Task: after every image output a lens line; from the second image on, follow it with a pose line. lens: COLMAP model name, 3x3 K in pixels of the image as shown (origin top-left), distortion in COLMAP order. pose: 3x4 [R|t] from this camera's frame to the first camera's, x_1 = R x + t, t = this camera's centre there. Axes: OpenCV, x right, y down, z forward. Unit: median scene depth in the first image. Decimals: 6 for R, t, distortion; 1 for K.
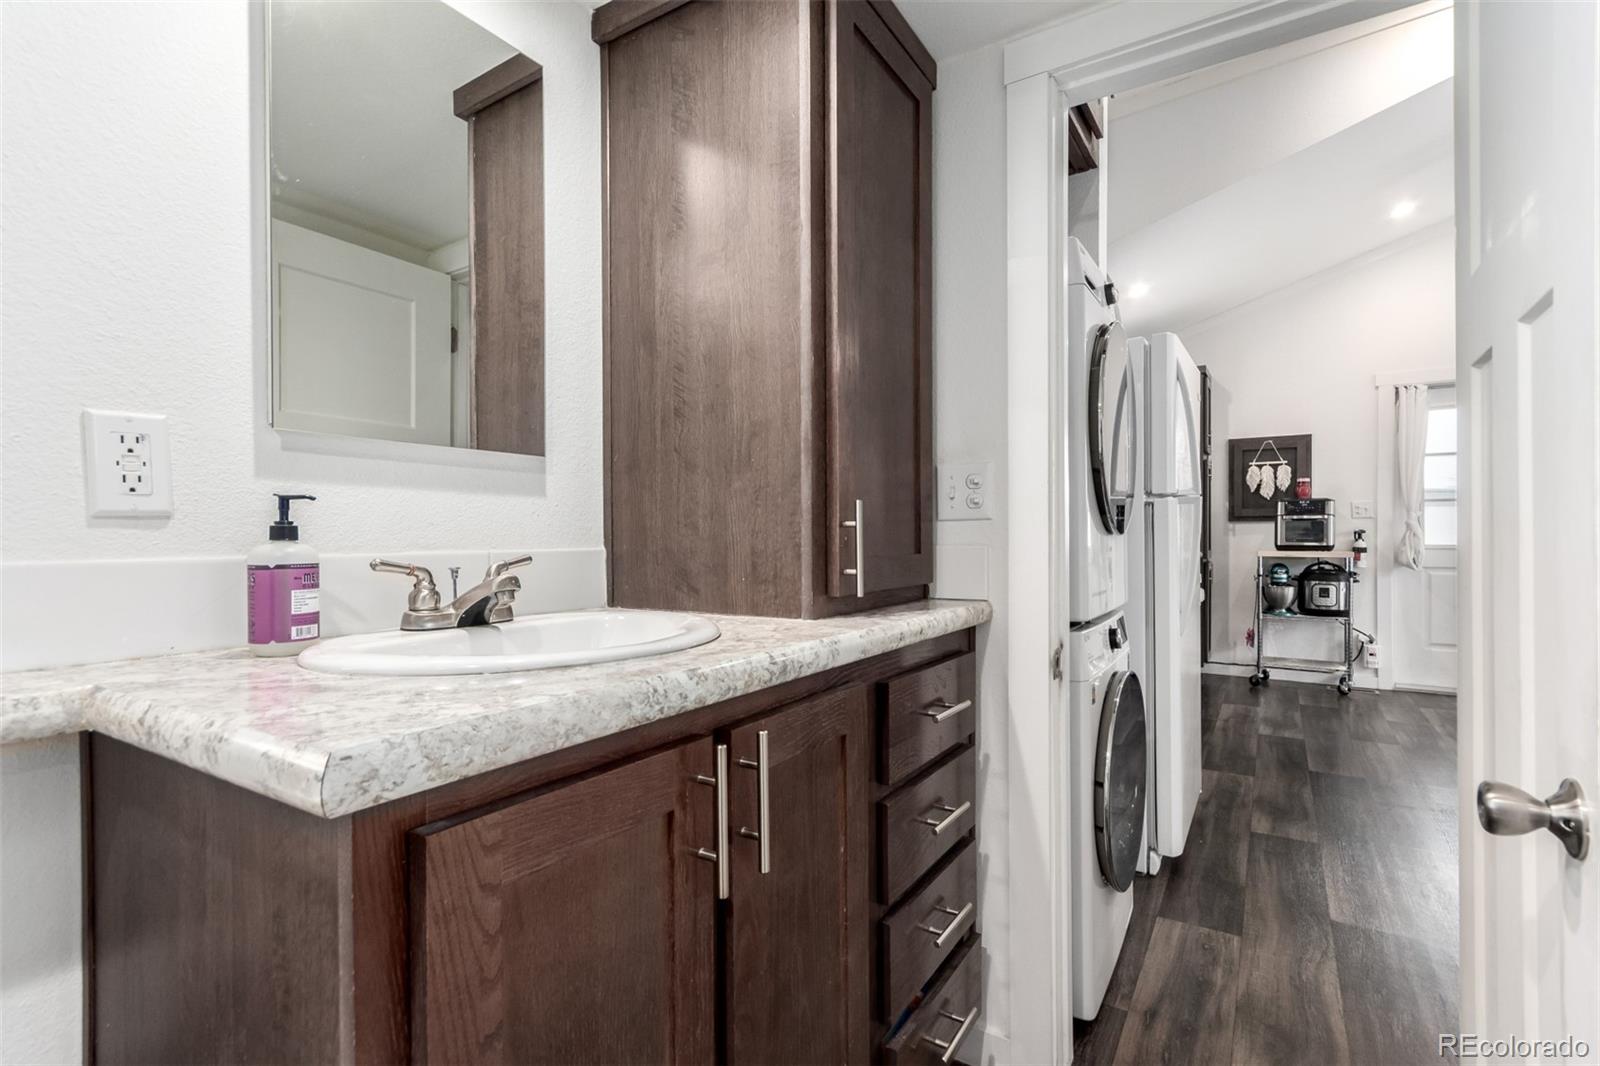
lens RADIAL K [[743.3, 0, 800.0], [0, 743.3, 550.0], [0, 0, 1]] dist [0.006065, -0.000185]
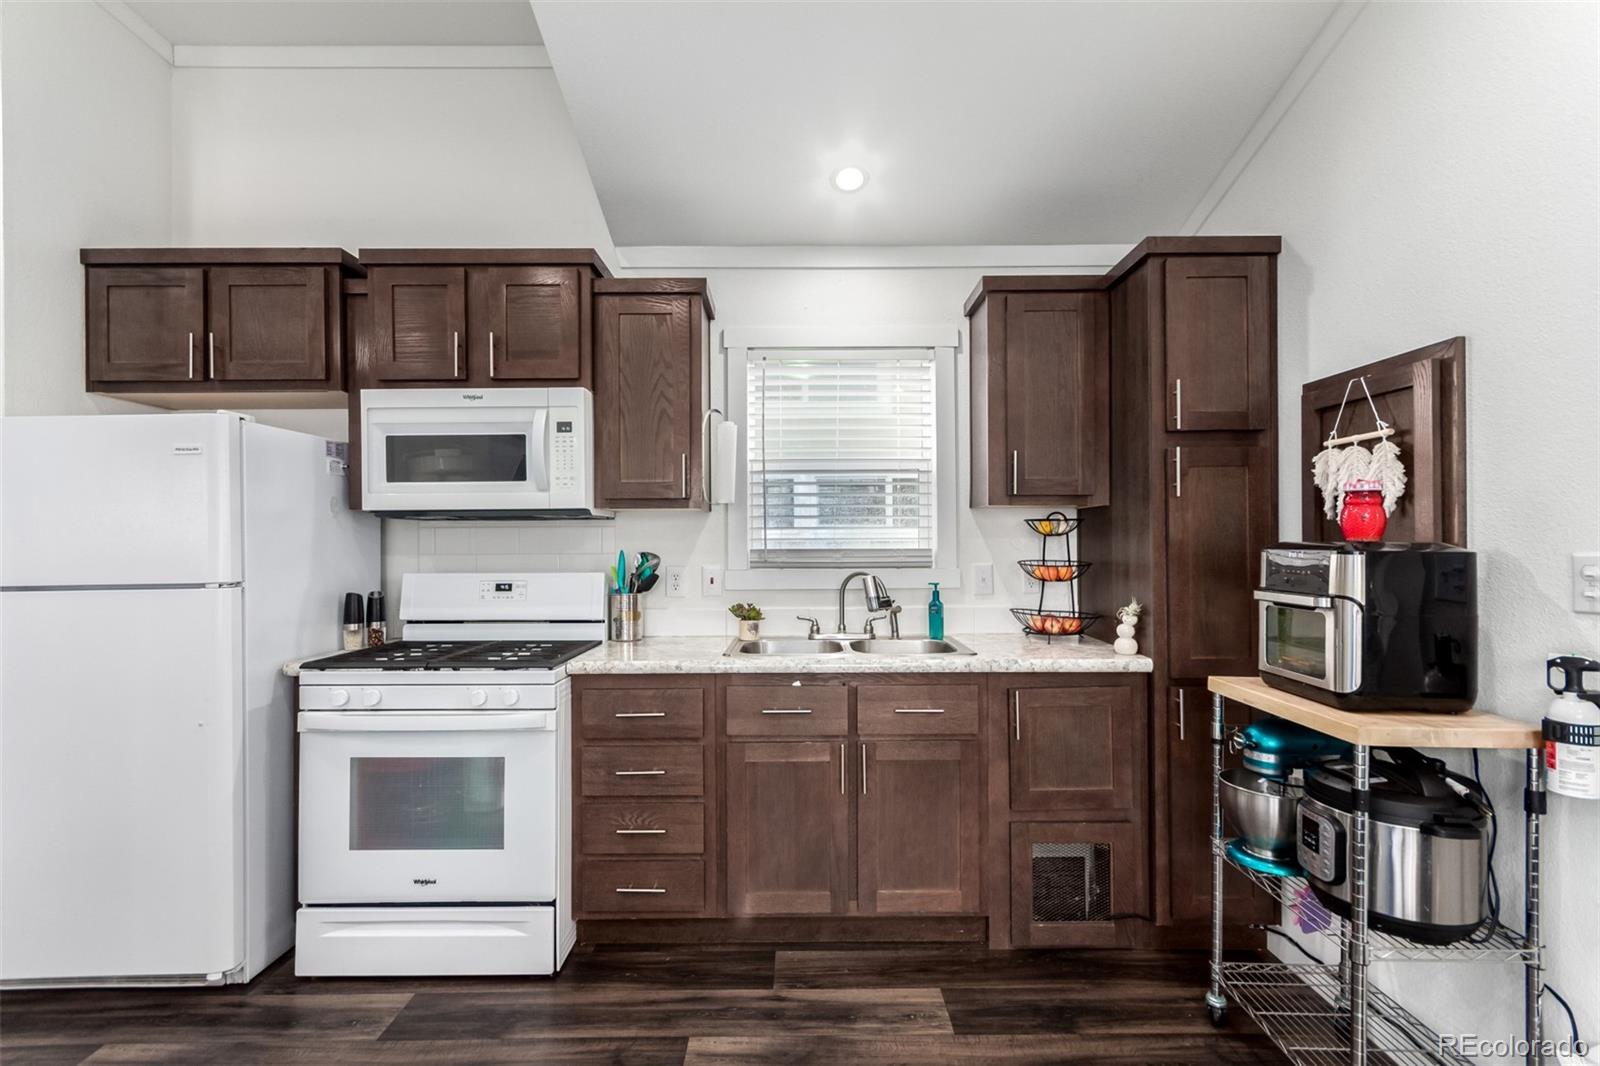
lens RADIAL K [[743.3, 0, 797.9], [0, 743.3, 533.4], [0, 0, 1]] dist [0.006065, -0.000185]
pose [[0.527389, -0.002661, -0.849620, 0.848977], [-0.011825, 0.999875, -0.010472, -0.067499], [0.849542, 0.015569, 0.527292, 0.615925]]
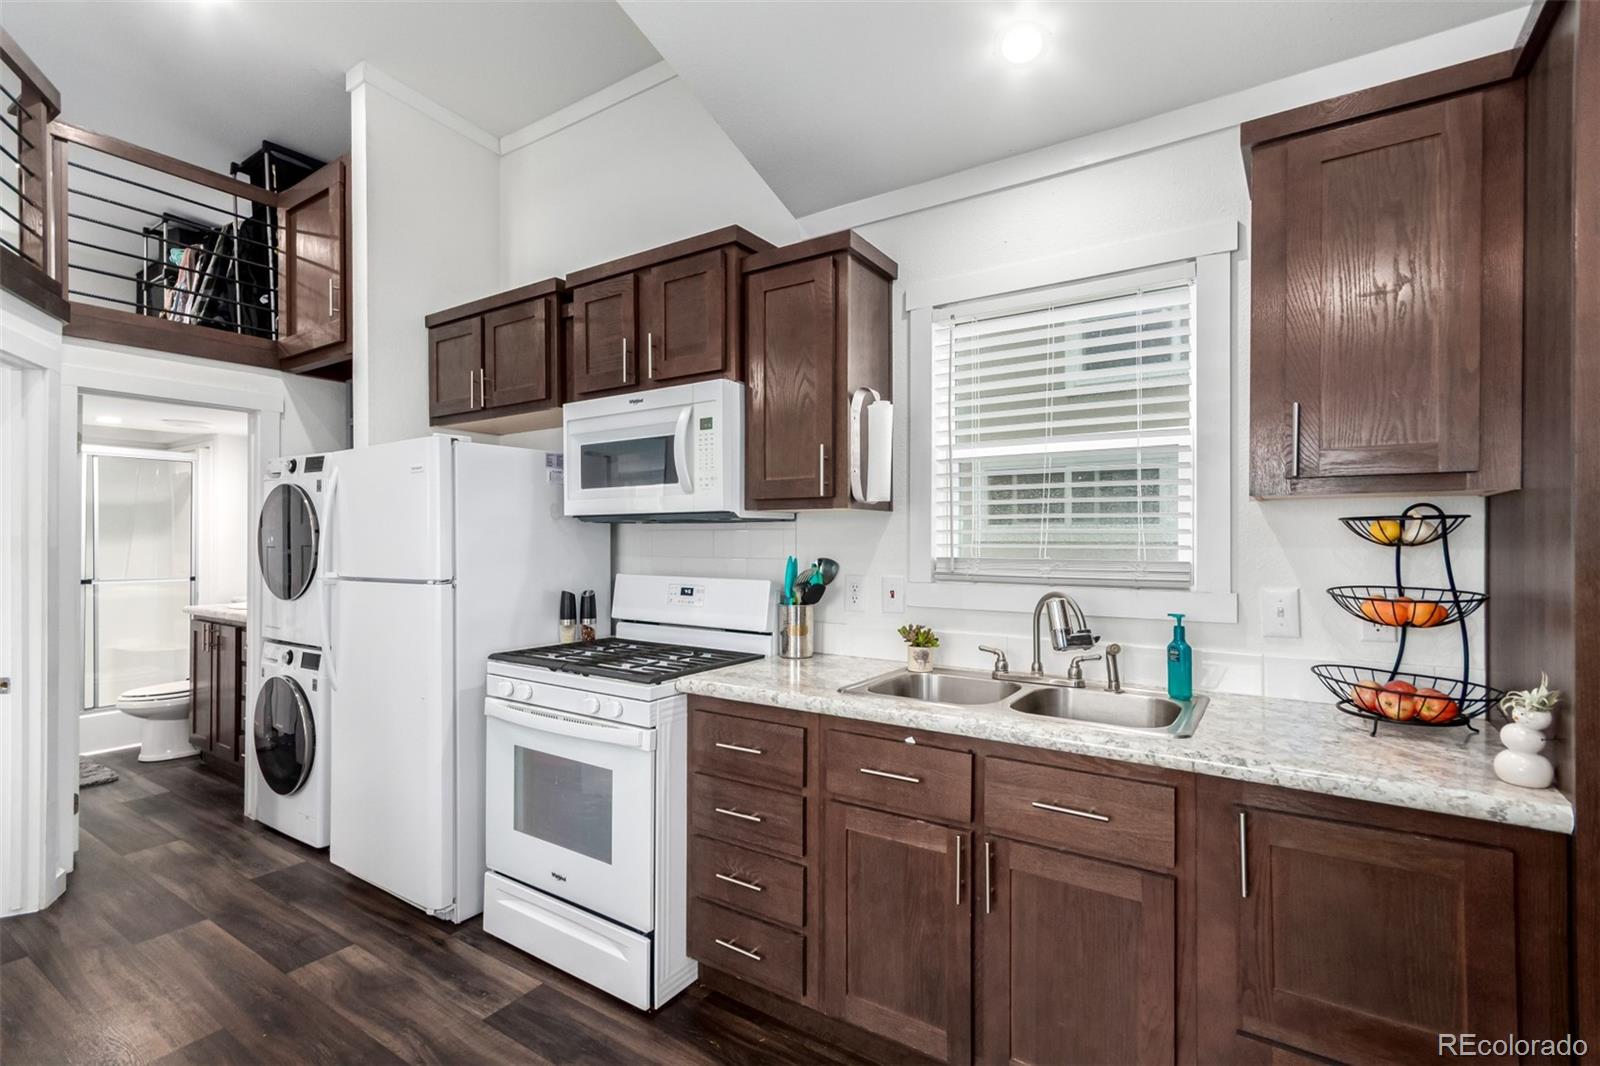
lens RADIAL K [[743.3, 0, 794.9], [0, 743.3, 535.6], [0, 0, 1]] dist [0.006065, -0.000185]
pose [[-0.035568, 0.006522, -0.999346, 0.803589], [-0.013538, 0.999884, 0.007008, -0.076569], [0.999276, 0.013778, -0.035475, 0.823083]]
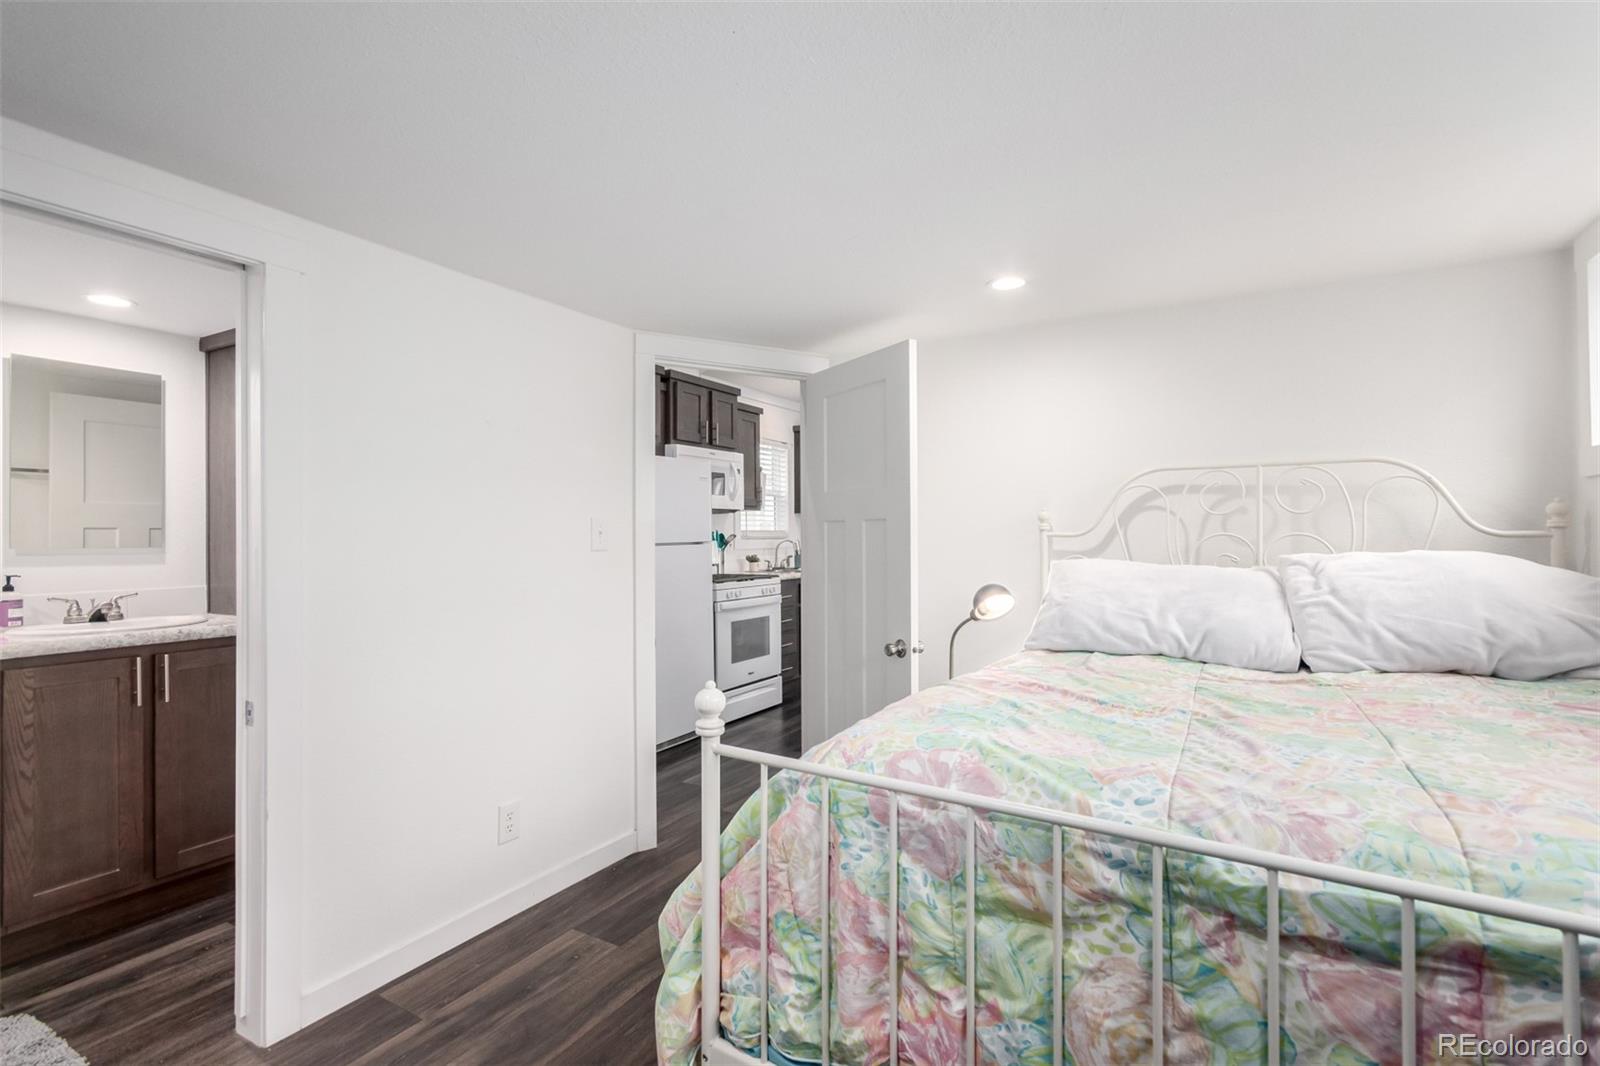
lens RADIAL K [[743.3, 0, 804.8], [0, 743.3, 542.0], [0, 0, 1]] dist [0.006065, -0.000185]
pose [[0.999623, -0.004154, 0.027132, 0.398079], [0.004442, 0.999934, -0.010571, -0.027686], [-0.027086, 0.010688, 0.999576, -0.340367]]
